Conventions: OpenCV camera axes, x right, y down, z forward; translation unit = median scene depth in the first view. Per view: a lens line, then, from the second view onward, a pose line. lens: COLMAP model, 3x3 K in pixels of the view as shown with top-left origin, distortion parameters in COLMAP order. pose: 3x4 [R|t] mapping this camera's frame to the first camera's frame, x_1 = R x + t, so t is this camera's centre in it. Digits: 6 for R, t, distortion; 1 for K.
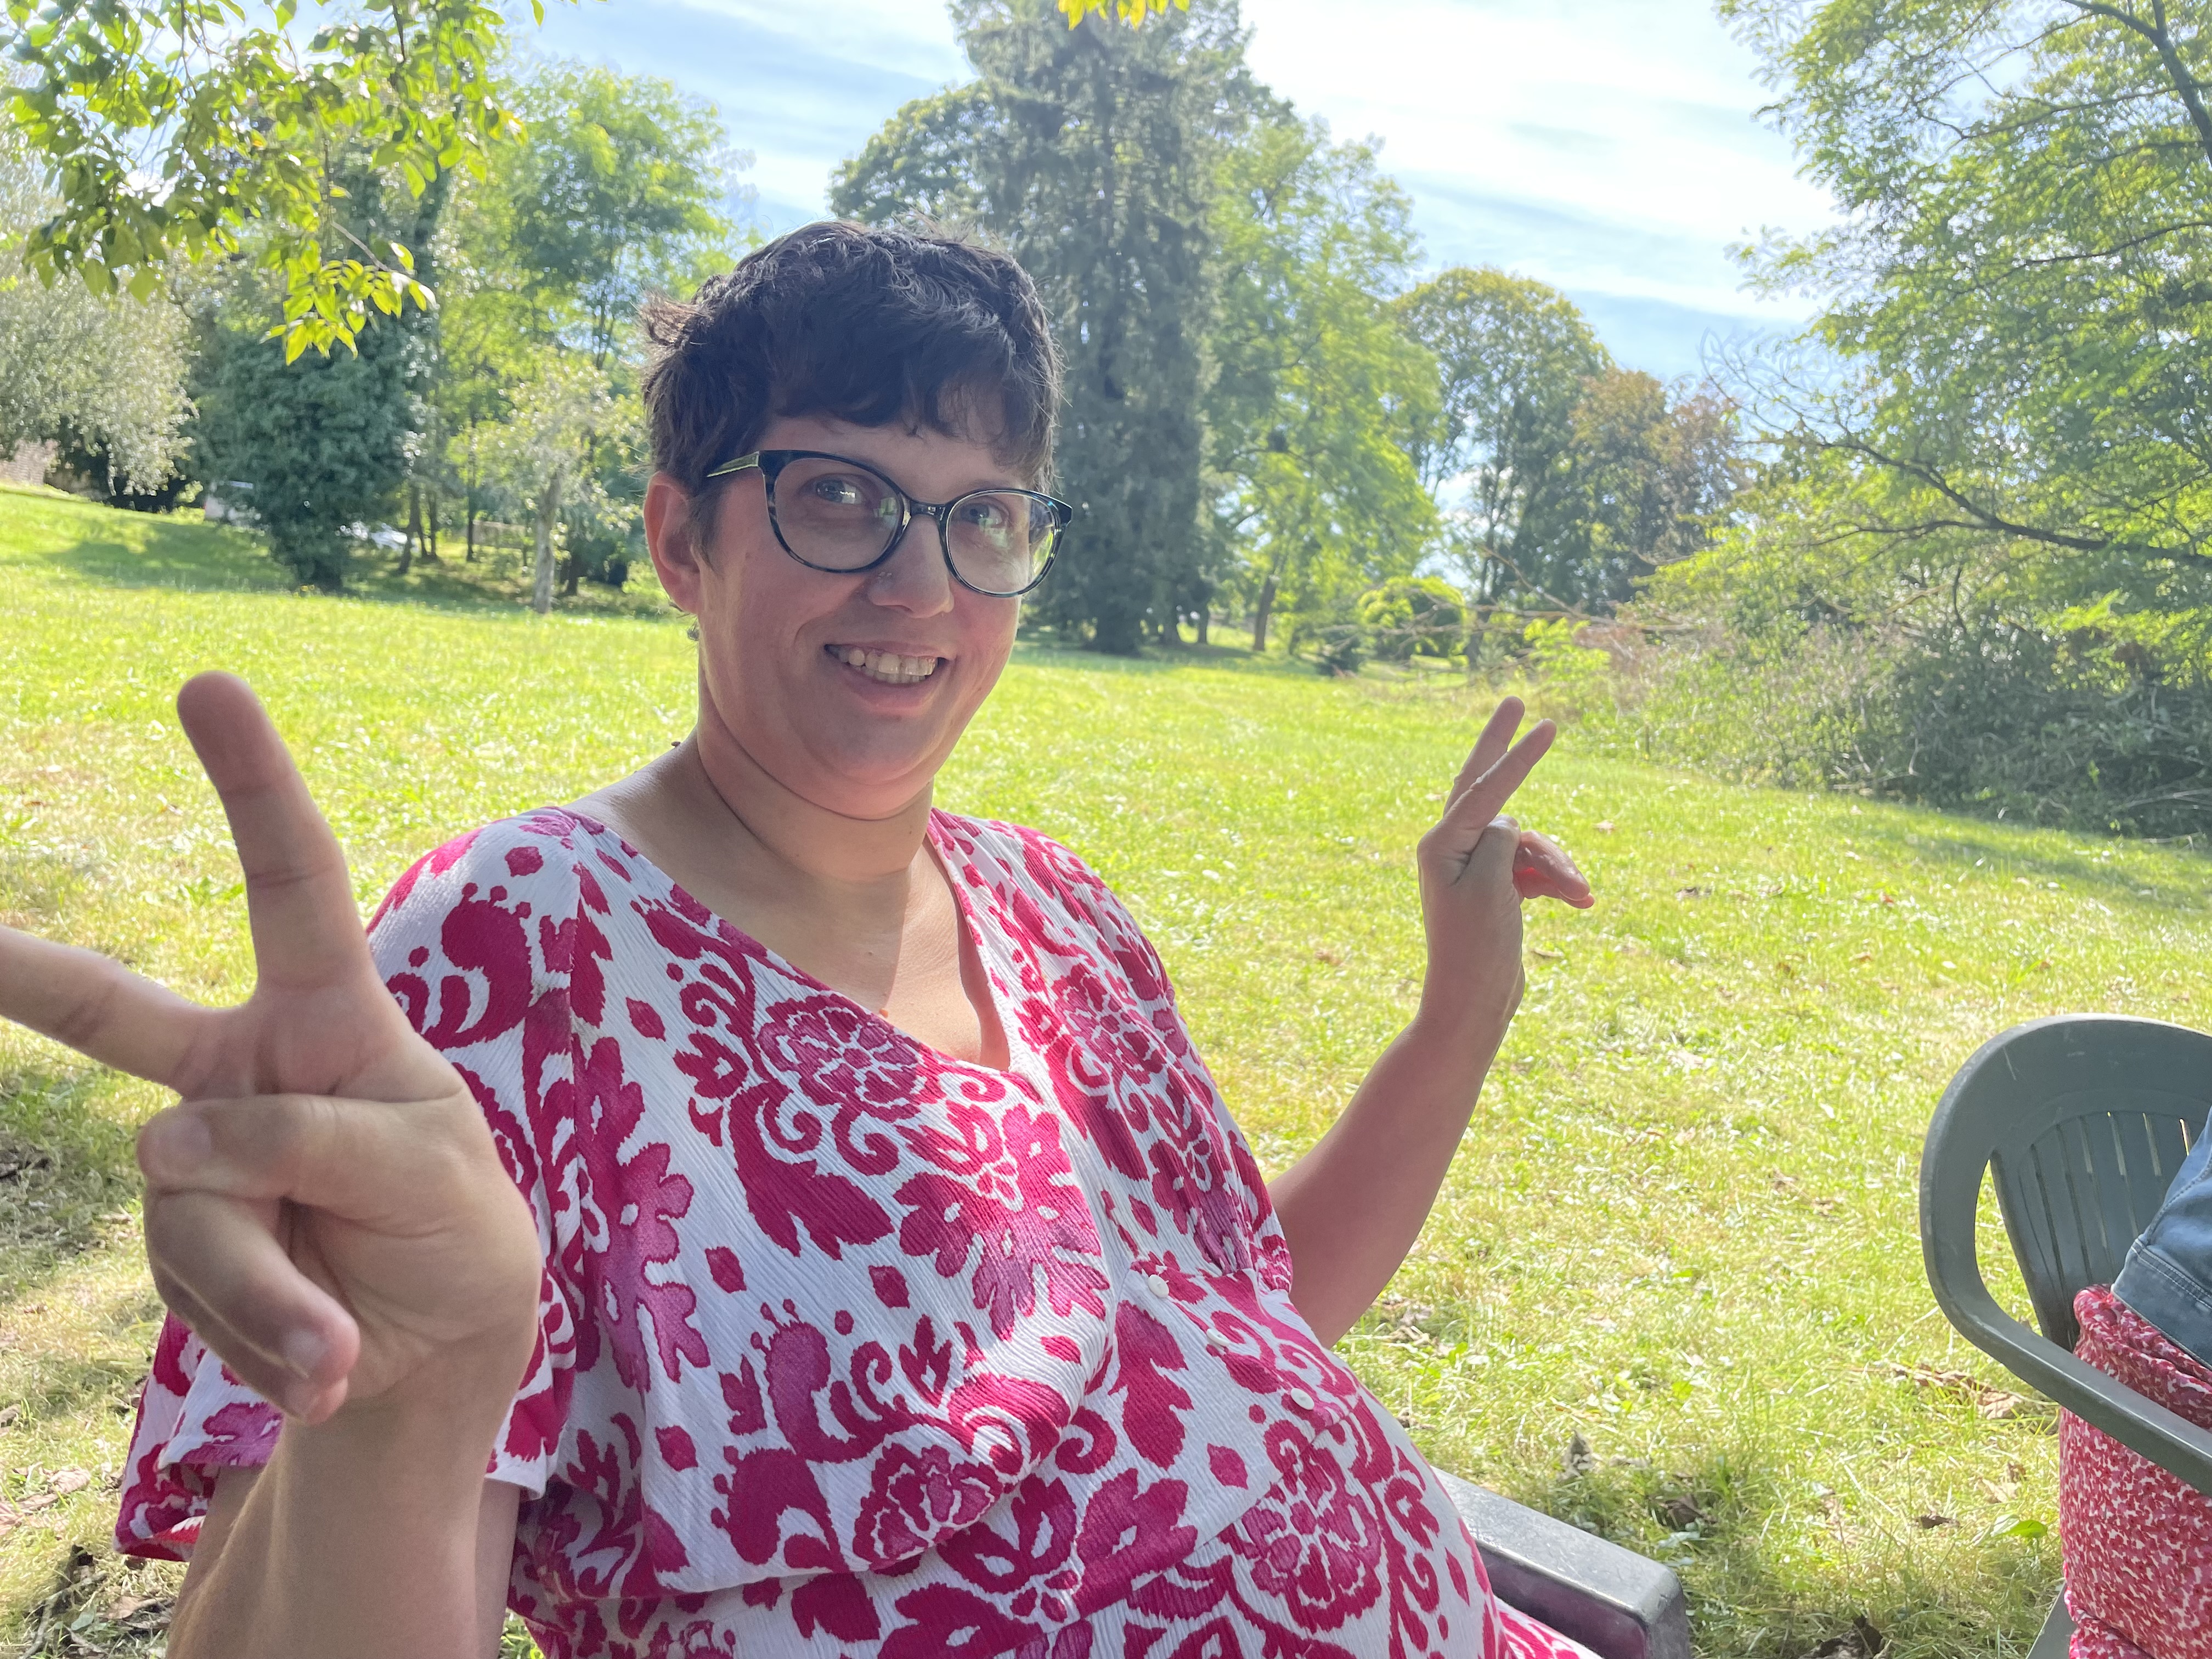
lens RADIAL K [[1696.9, 0, 1112.4], [0, 1696.9, 826.6], [0, 0, 1]] dist [0.013825, -0.028849]
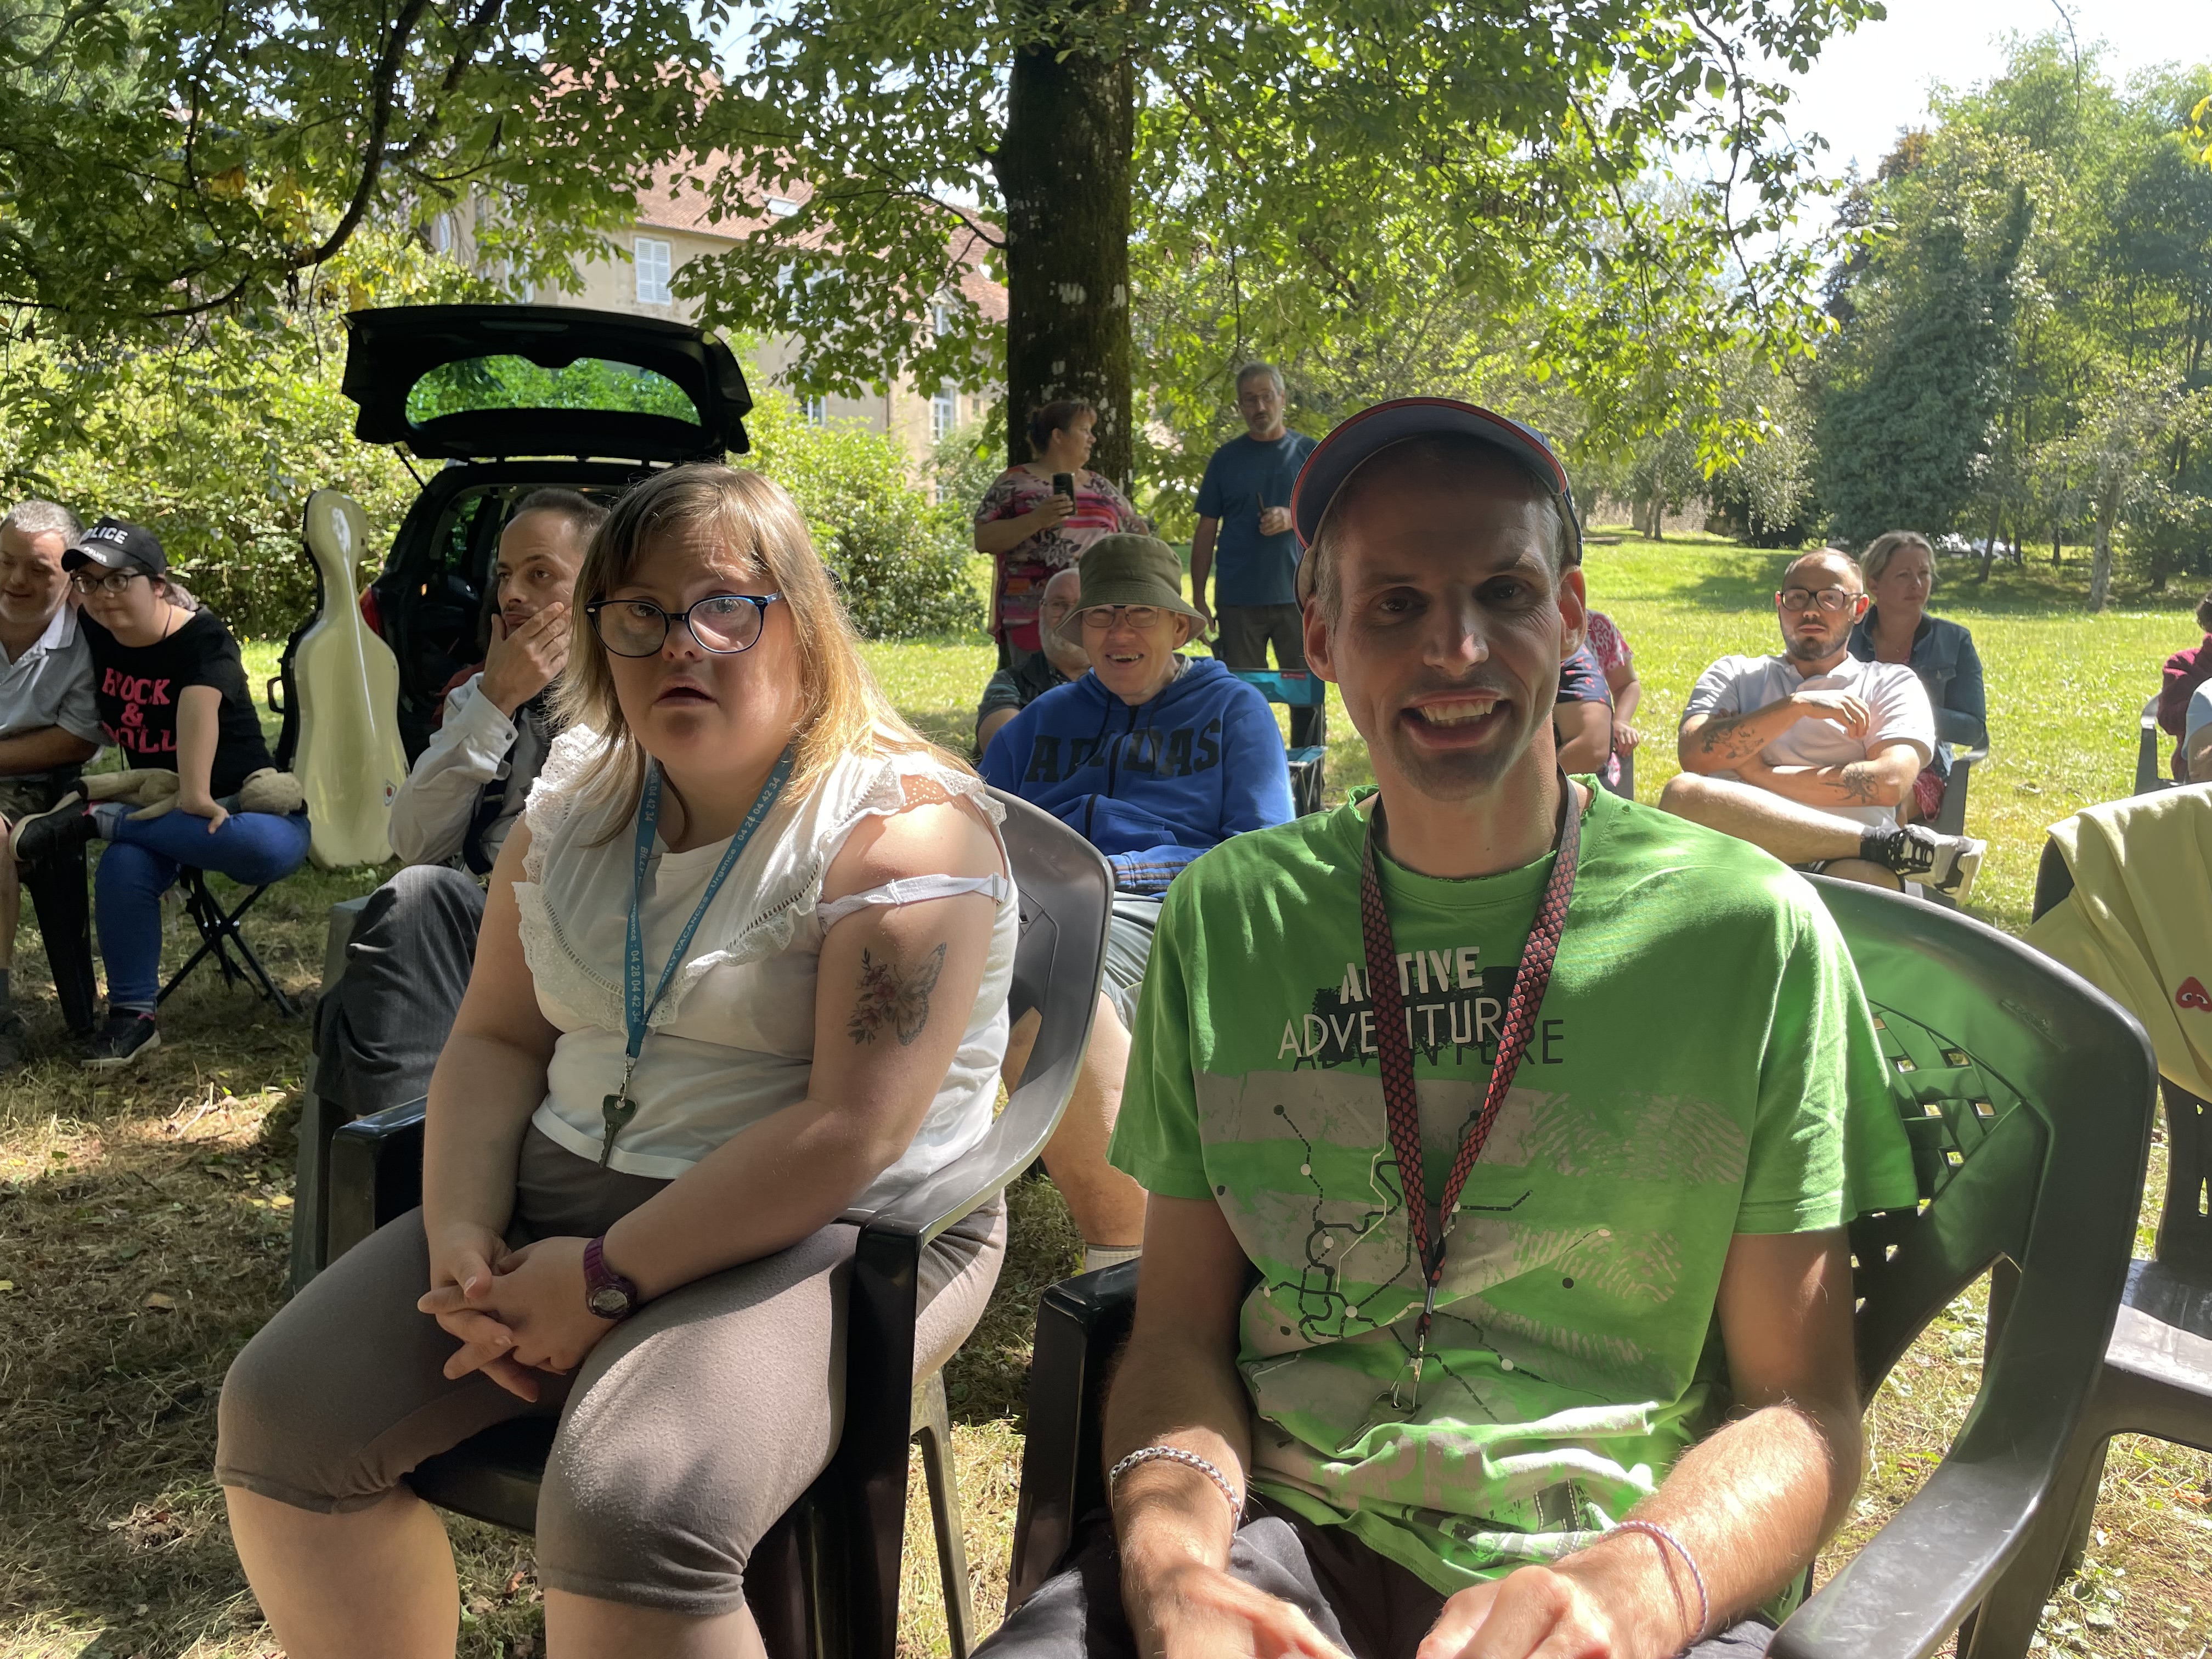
lens RADIAL K [[1696.9, 0, 1119.3], [0, 1696.9, 834.9], [0, 0, 1]] dist [0.013825, -0.028849]
pose [[0.619094, 0.035380, -0.784520, 0.085186], [-0.037300, 0.999182, 0.015626, 0.014820], [0.784431, 0.019588, 0.619907, -0.090969]]
